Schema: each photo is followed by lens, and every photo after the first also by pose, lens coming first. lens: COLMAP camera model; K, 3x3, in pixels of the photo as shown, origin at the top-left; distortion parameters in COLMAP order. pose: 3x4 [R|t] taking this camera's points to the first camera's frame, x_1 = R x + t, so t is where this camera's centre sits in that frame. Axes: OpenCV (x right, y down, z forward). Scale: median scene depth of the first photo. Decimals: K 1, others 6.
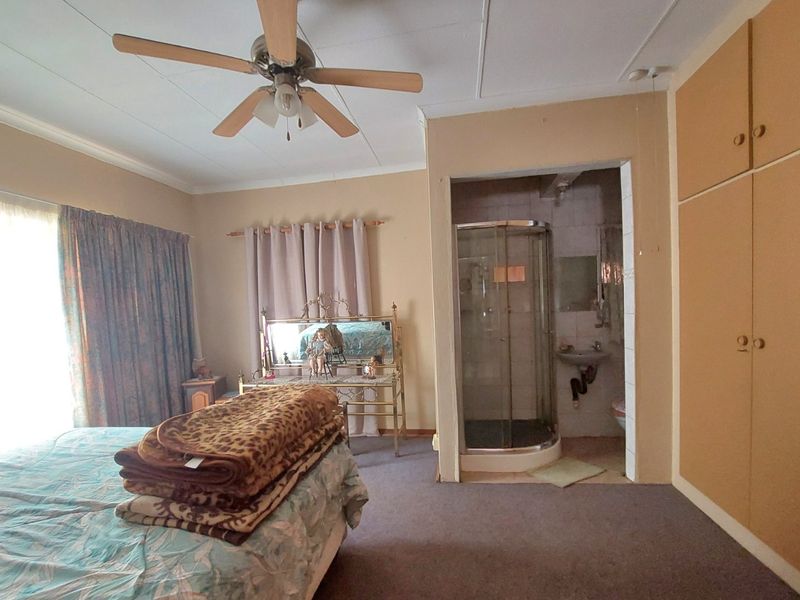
lens RADIAL K [[364.4, 0, 400.0], [0, 364.4, 300.0], [0, 0, 1]] dist [-0.020094, -0.000160]
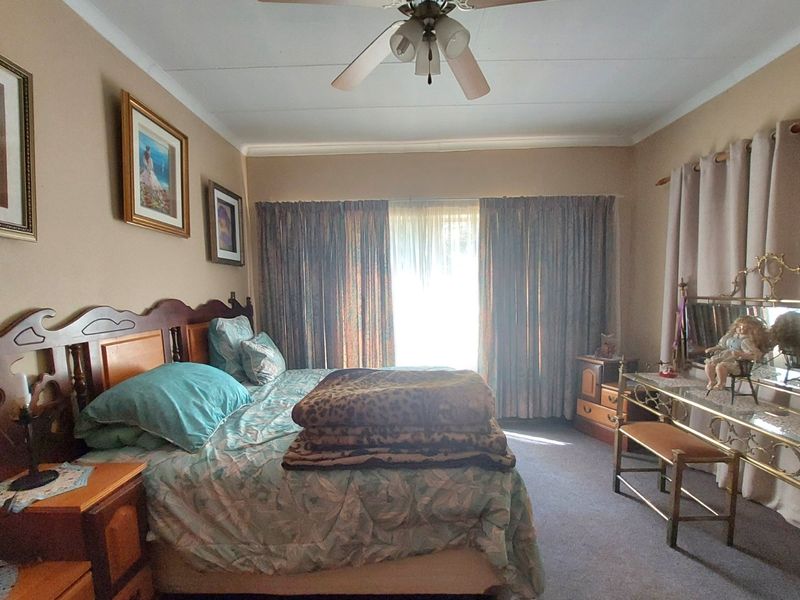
lens RADIAL K [[364.4, 0, 400.0], [0, 364.4, 300.0], [0, 0, 1]] dist [-0.020094, -0.000160]
pose [[0.153540, 0.073741, -0.985387, 0.265666], [0.022069, 0.996707, 0.078027, -0.004456], [0.987896, -0.033726, 0.151407, 0.384126]]
